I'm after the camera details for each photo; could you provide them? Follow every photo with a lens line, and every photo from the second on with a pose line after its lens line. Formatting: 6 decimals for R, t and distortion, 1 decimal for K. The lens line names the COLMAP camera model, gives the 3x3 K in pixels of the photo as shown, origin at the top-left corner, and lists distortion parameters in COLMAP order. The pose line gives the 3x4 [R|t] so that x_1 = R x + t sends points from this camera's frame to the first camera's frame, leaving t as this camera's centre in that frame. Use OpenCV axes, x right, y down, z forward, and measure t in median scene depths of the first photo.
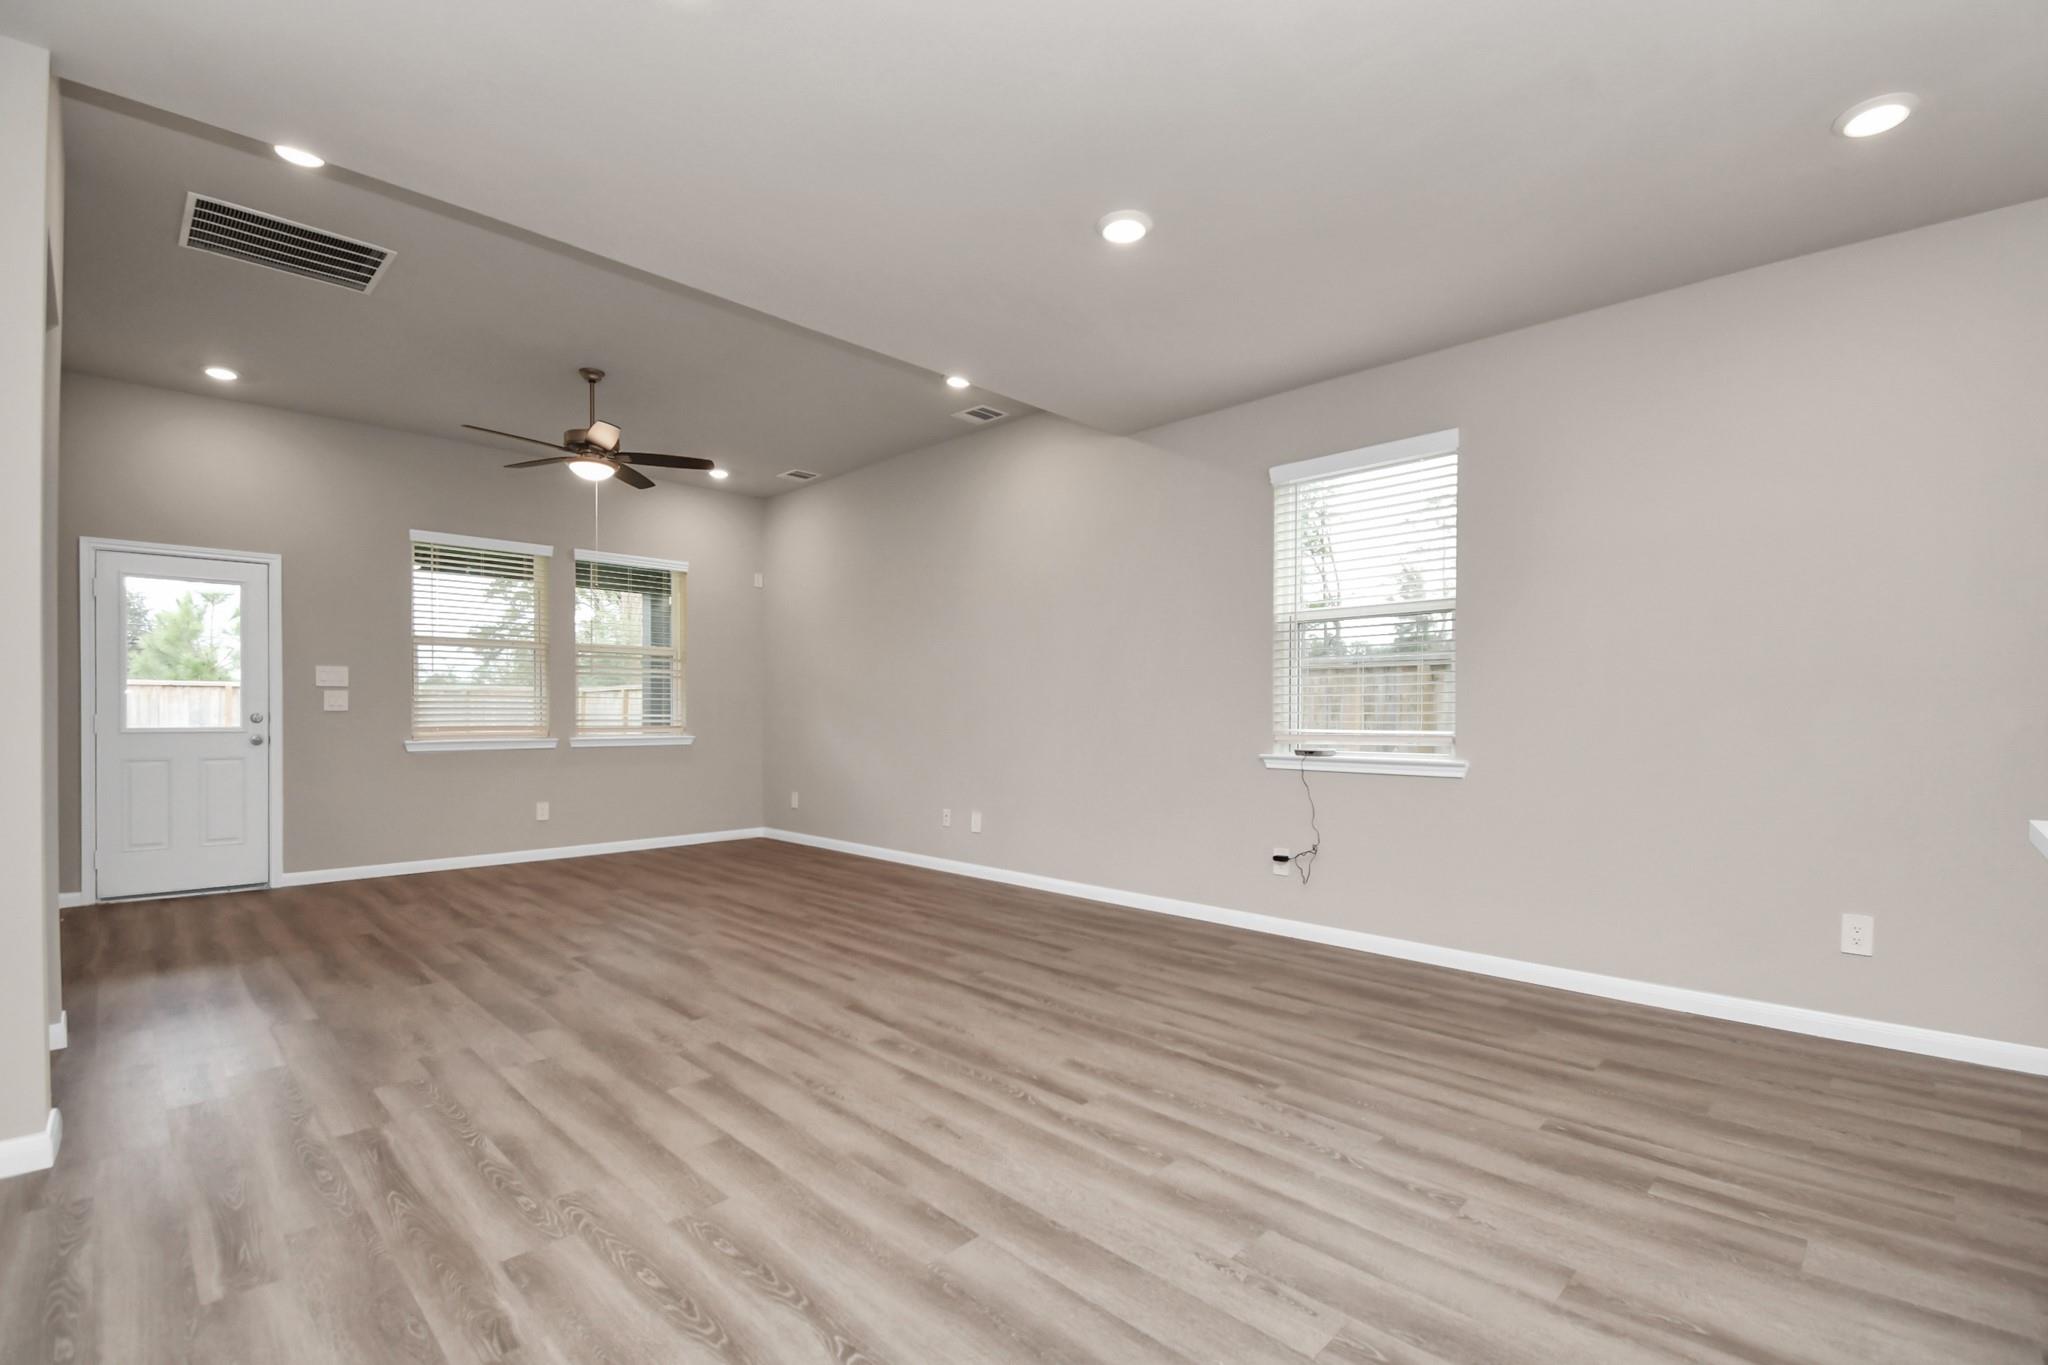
lens RADIAL K [[908.8, 0, 1031.4], [0, 908.8, 689.9], [0, 0, 1]] dist [0.016465, -0.020293]
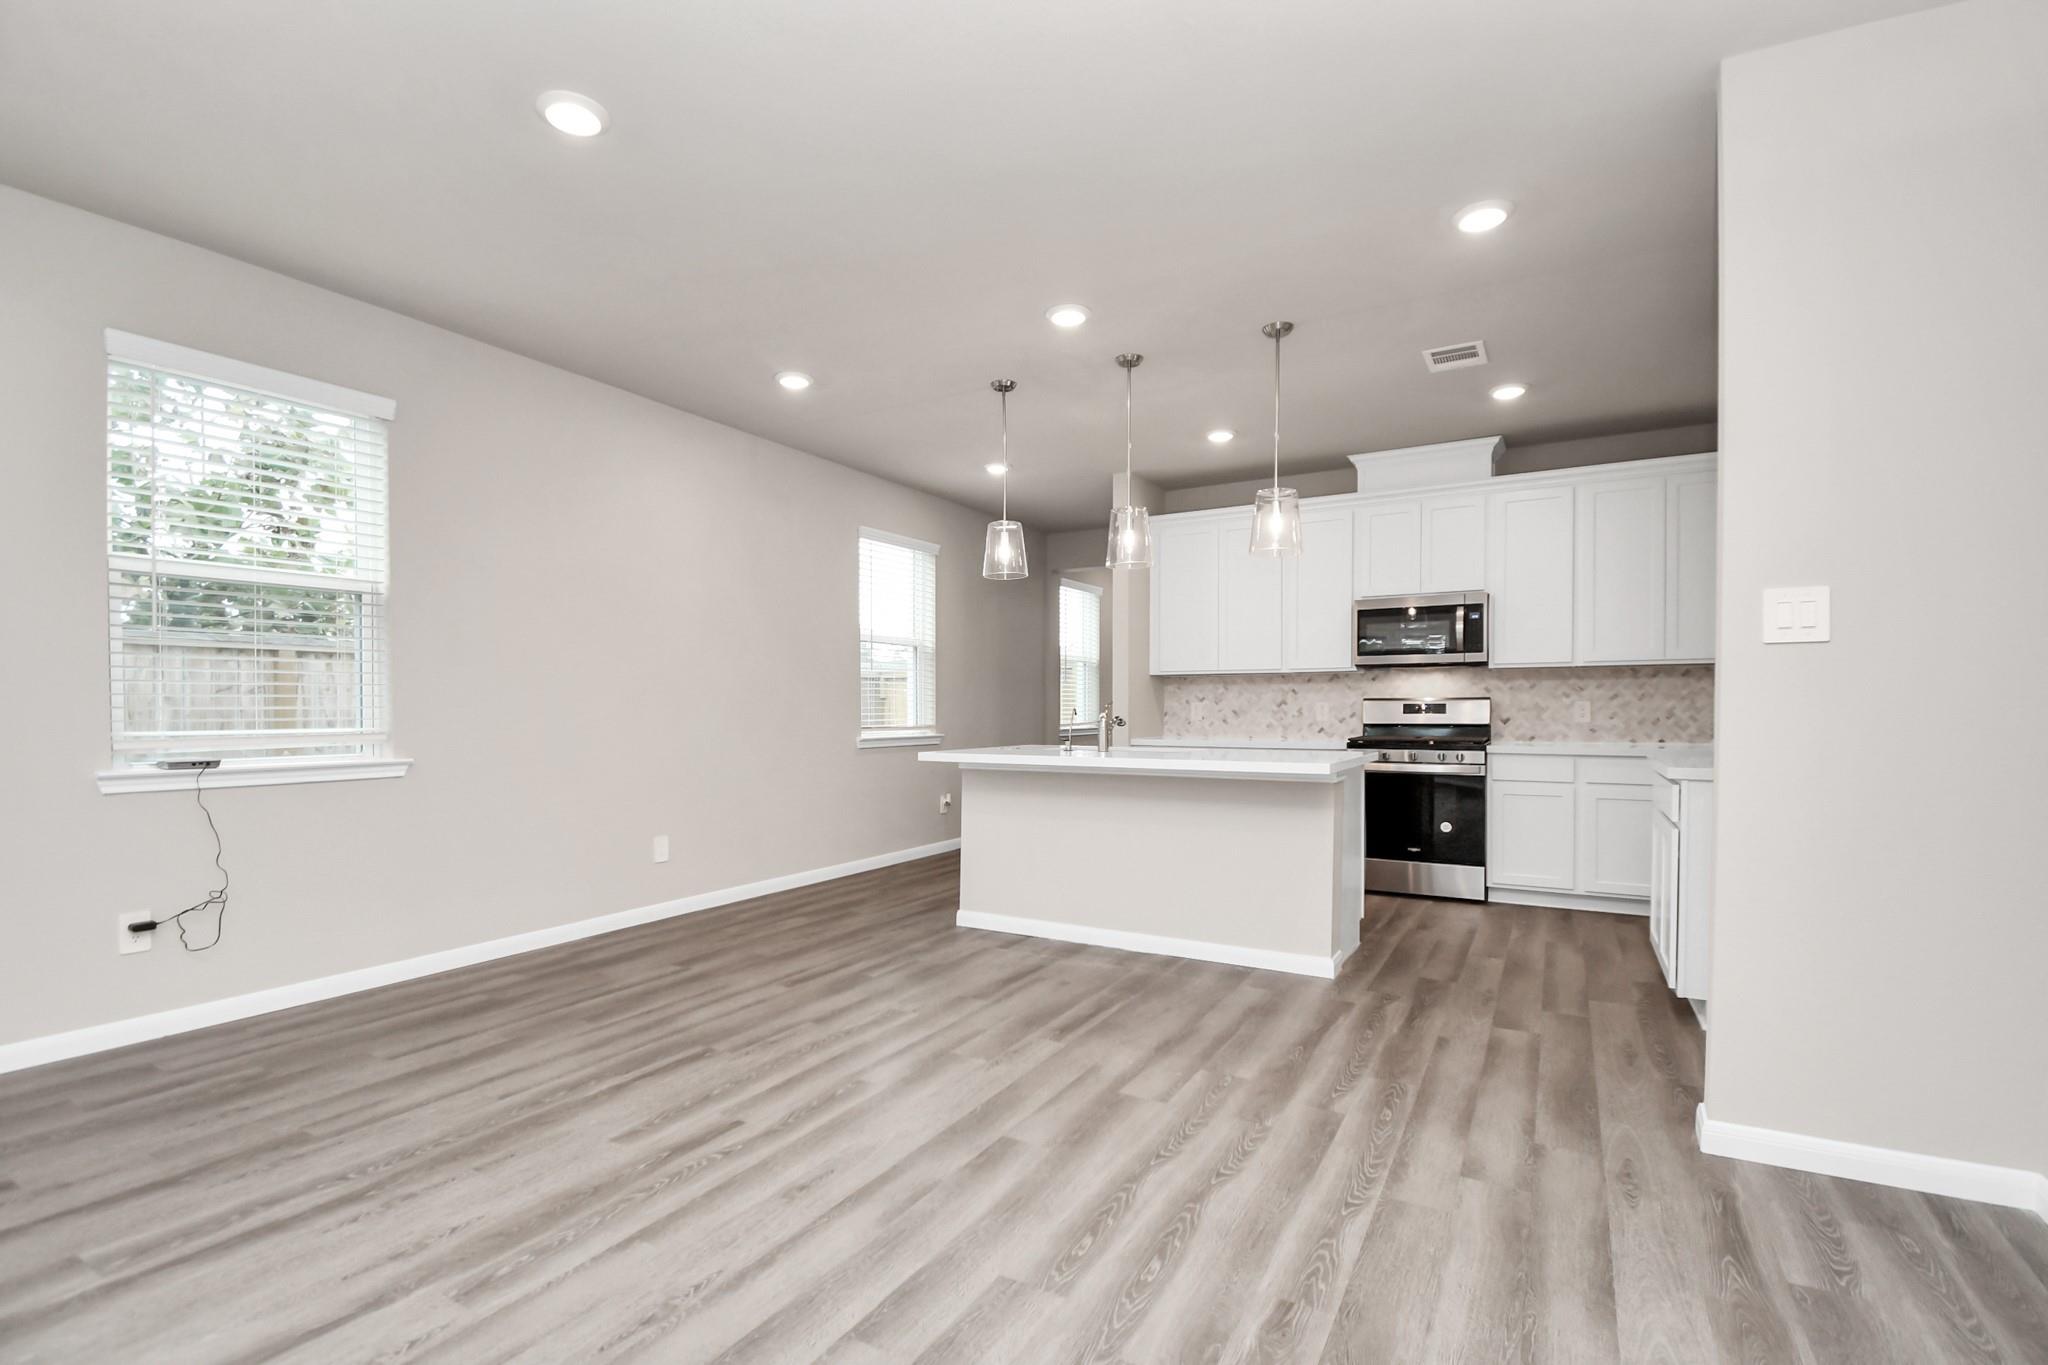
lens RADIAL K [[908.8, 0, 1031.4], [0, 908.8, 689.9], [0, 0, 1]] dist [0.016465, -0.020293]
pose [[-0.249719, 0.015307, 0.968197, -0.825553], [-0.025331, 0.999430, -0.022334, 0.016095], [-0.967987, -0.030103, -0.249189, 0.840725]]
